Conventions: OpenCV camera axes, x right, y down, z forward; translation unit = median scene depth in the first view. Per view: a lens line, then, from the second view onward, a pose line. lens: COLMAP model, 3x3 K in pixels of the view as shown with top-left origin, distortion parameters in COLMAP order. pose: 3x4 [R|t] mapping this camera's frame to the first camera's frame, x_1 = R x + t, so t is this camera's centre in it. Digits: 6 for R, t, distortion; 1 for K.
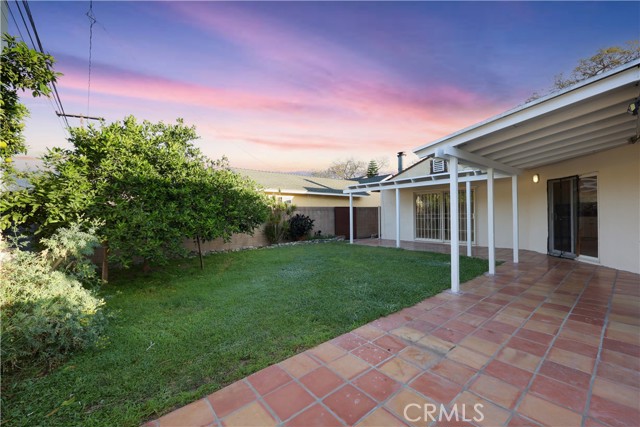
lens RADIAL K [[255.4, 0, 320.0], [0, 255.4, 213.5], [0, 0, 1]] dist [-0.000113, -0.000027]
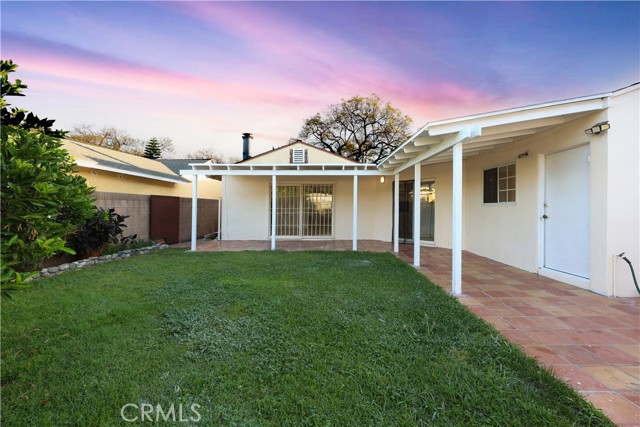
lens RADIAL K [[259.8, 0, 321.4], [0, 259.8, 197.0], [0, 0, 1]] dist [-0.001754, -0.000081]
pose [[0.636466, 0.046618, 0.769895, -0.203881], [-0.010730, 0.998610, -0.051597, 0.009210], [-0.771230, 0.024579, 0.636082, 0.328331]]
